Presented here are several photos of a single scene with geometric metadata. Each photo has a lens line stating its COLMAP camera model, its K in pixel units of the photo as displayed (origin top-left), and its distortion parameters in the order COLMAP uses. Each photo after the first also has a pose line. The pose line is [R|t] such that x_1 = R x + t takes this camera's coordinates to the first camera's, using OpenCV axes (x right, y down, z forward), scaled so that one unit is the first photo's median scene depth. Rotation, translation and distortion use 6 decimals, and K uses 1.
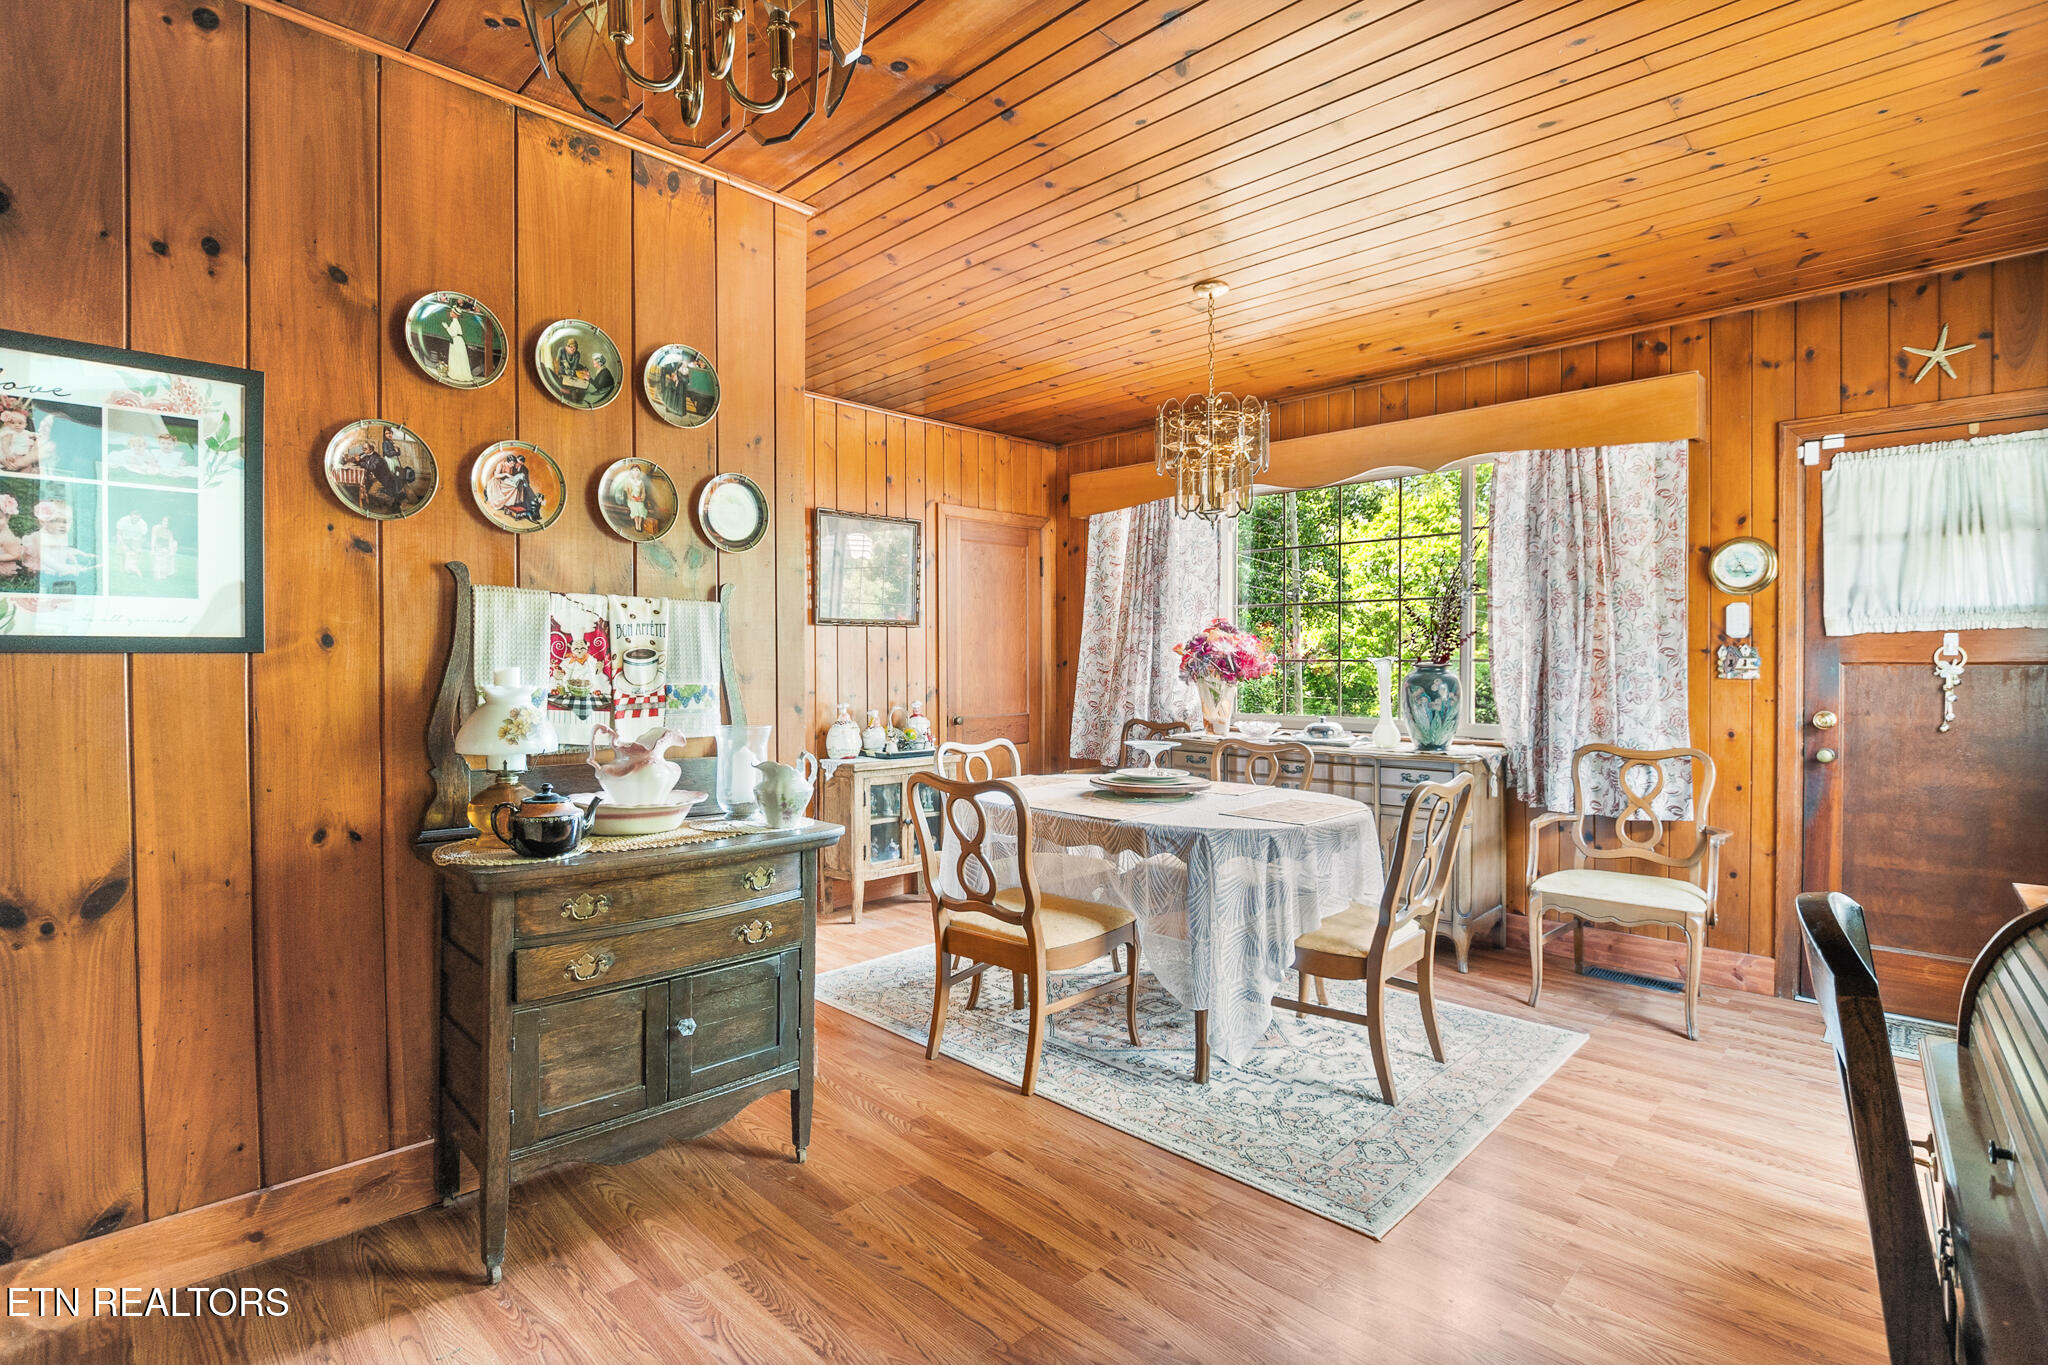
lens RADIAL K [[1012.1, 0, 1015.6], [0, 1012.1, 672.6], [0, 0, 1]] dist [-0.022451, 0.000623]
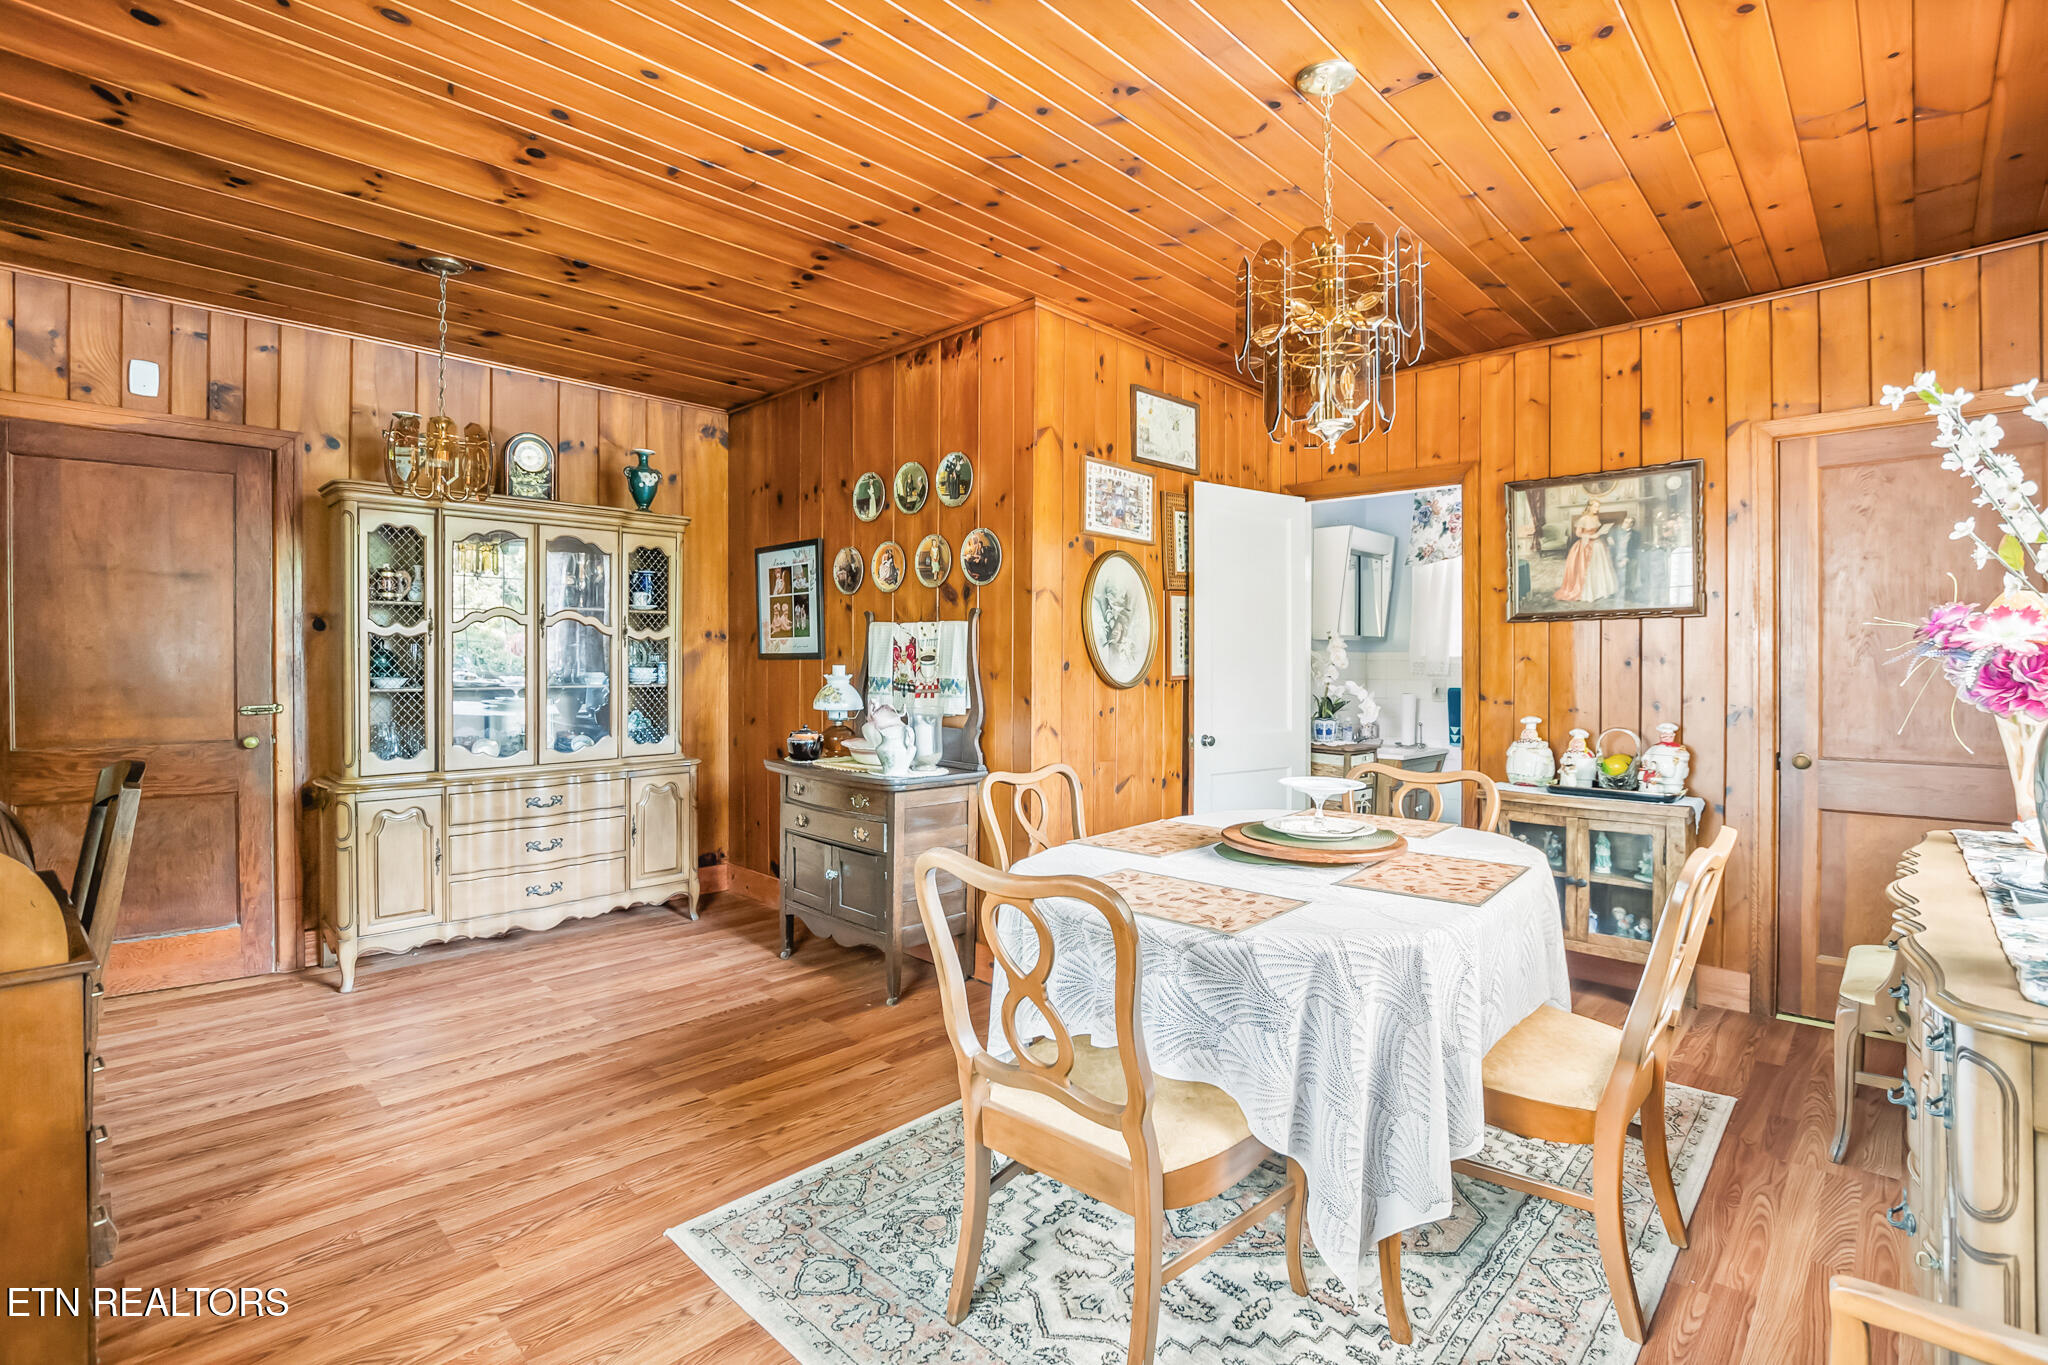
lens RADIAL K [[921.1, 0, 1023.5], [0, 921.1, 672.9], [0, 0, 1]] dist [-0.024795, -0.000308]
pose [[0.004901, 0.006542, -0.999967, 1.240542], [-0.016755, 0.999839, 0.006459, -0.007968], [0.999848, 0.016723, 0.005010, 1.312839]]
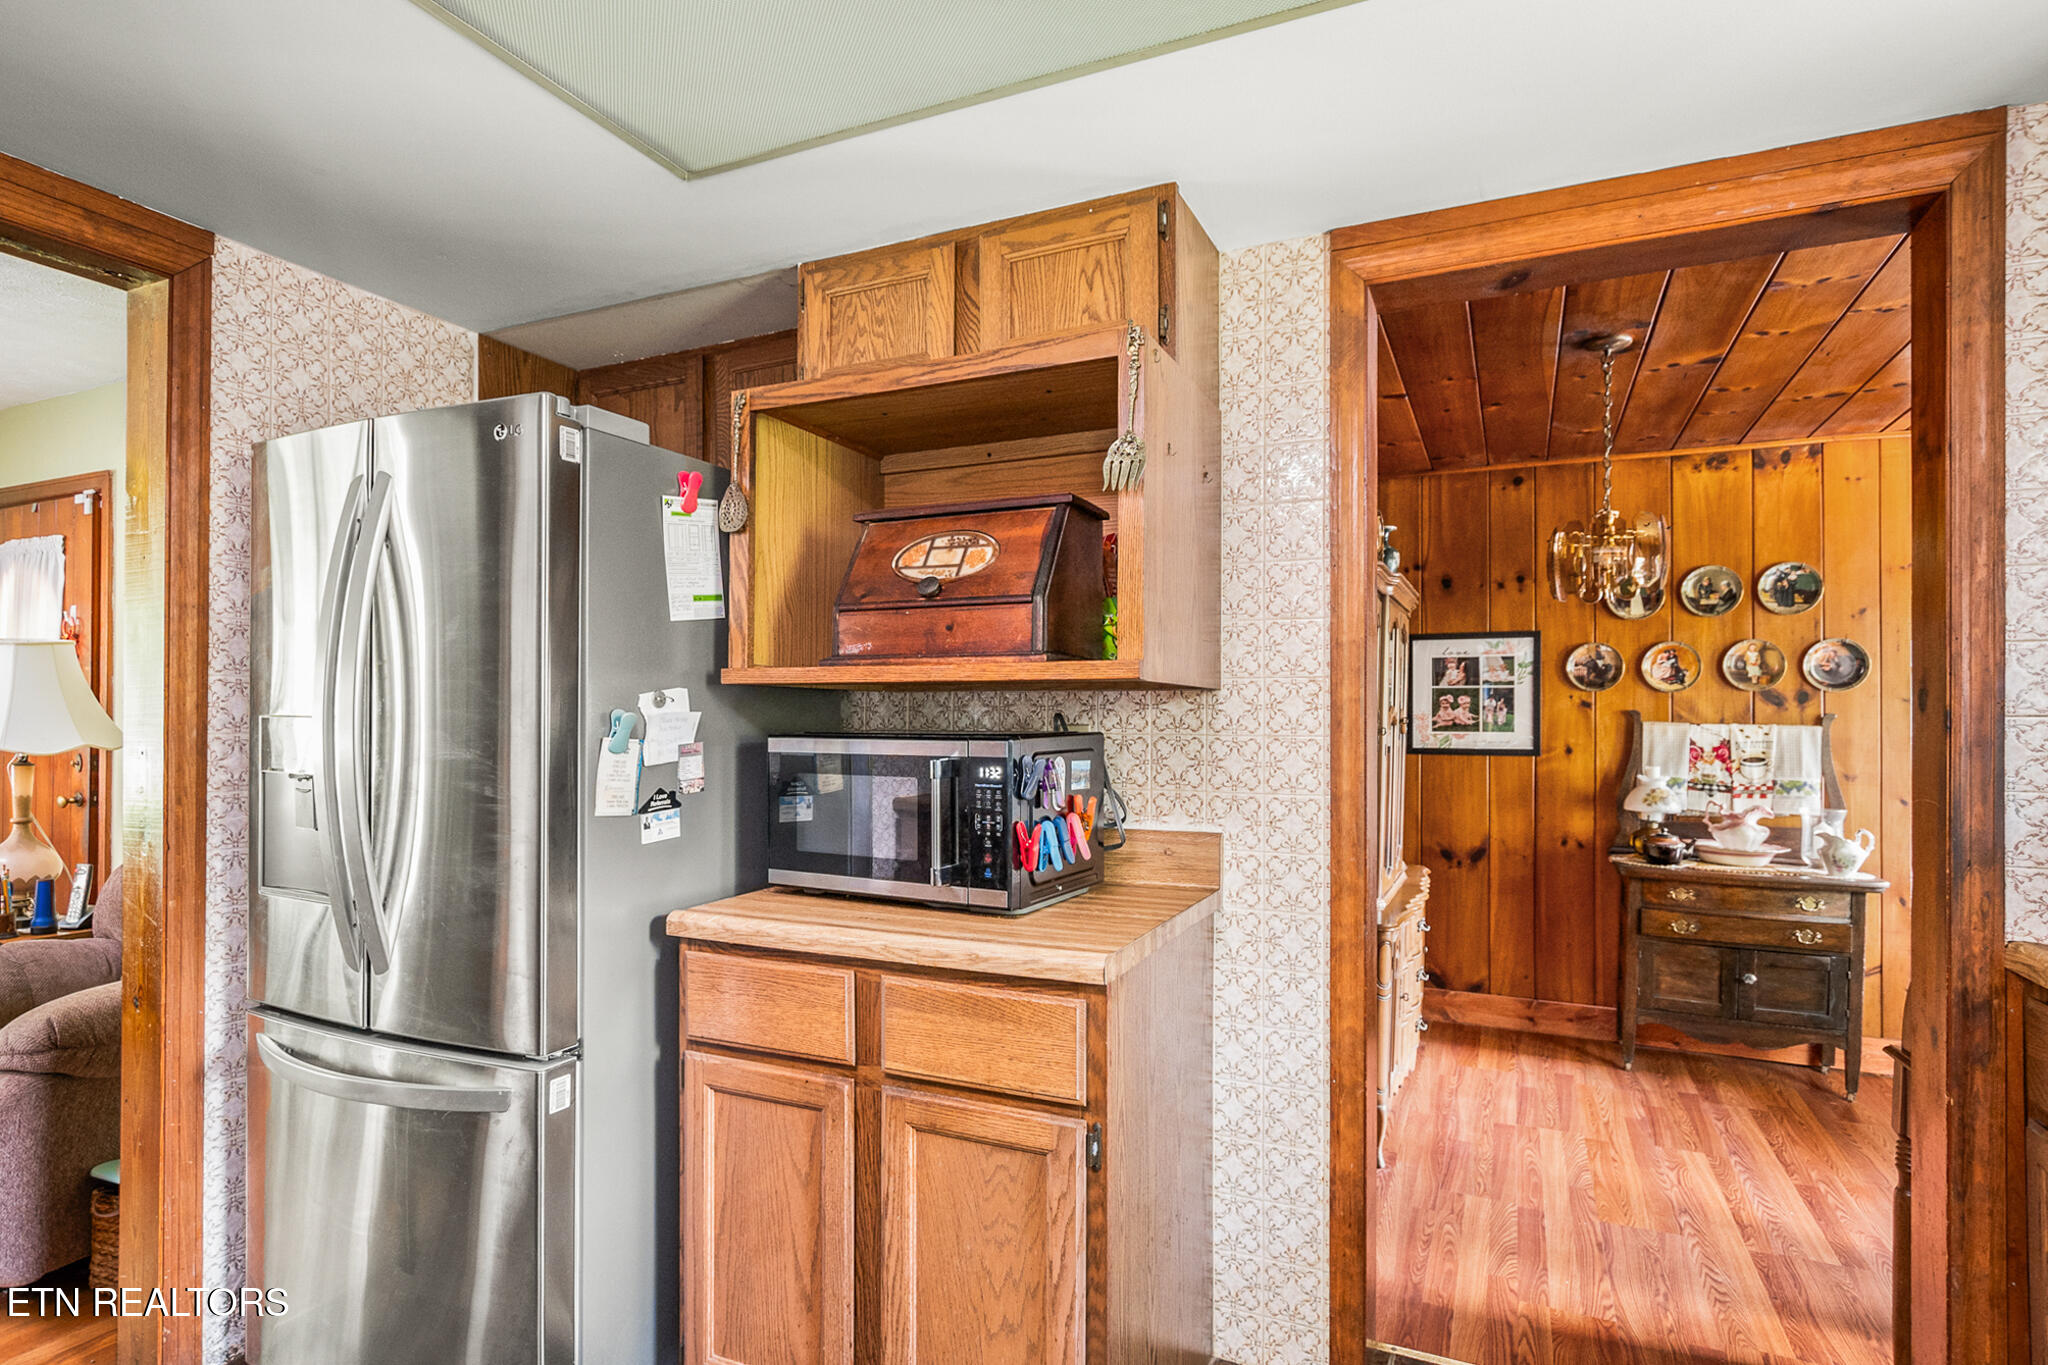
lens RADIAL K [[1029.4, 0, 1011.4], [0, 1029.4, 720.1], [0, 0, 1]] dist [0.000975, 0.000158]
pose [[0.335101, -0.002251, -0.942180, 0.912930], [-0.018973, 0.999778, -0.009136, -0.051303], [0.941991, 0.020938, 0.334984, -0.790987]]
